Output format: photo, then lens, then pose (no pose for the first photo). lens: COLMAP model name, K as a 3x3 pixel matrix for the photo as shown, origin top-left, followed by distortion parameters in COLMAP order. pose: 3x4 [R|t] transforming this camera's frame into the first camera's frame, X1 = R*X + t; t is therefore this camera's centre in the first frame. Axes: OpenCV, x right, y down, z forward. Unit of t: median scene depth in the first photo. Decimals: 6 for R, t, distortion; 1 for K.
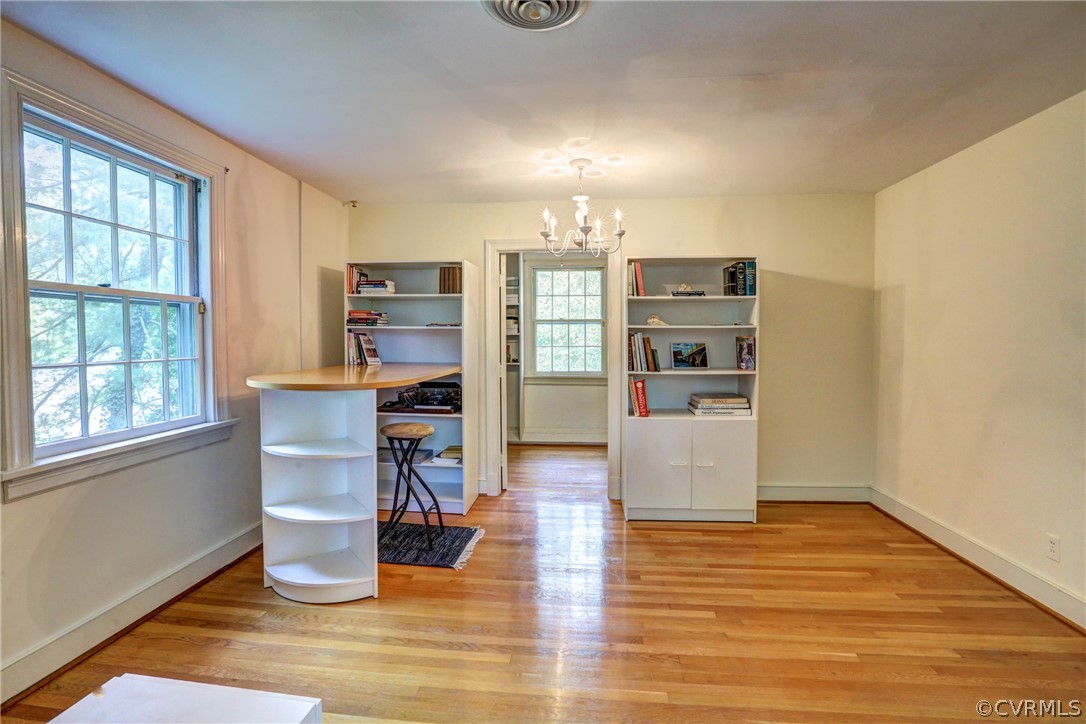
lens RADIAL K [[490.5, 0, 547.2], [0, 490.5, 357.3], [0, 0, 1]] dist [-0.034450, 0.008960]
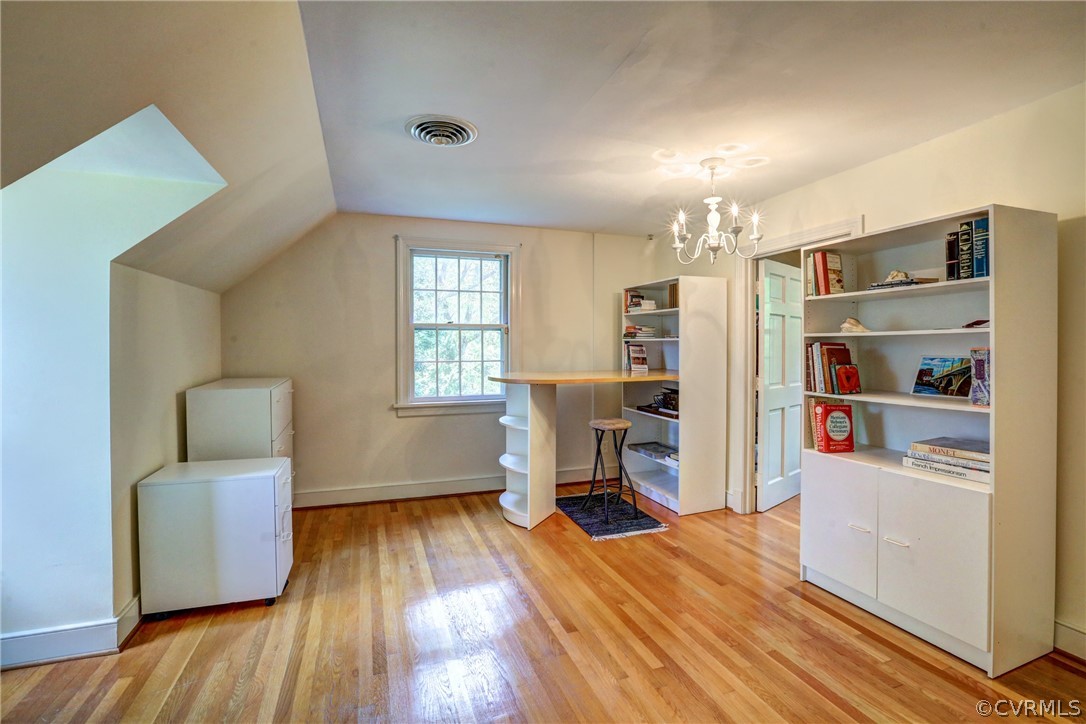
lens RADIAL K [[490.5, 0, 546.9], [0, 490.5, 356.2], [0, 0, 1]] dist [-0.034450, 0.008960]
pose [[0.446610, 0.016203, -0.894582, 0.690773], [-0.034952, 0.999389, 0.000652, -0.014176], [0.894046, 0.030976, 0.446904, 0.278803]]
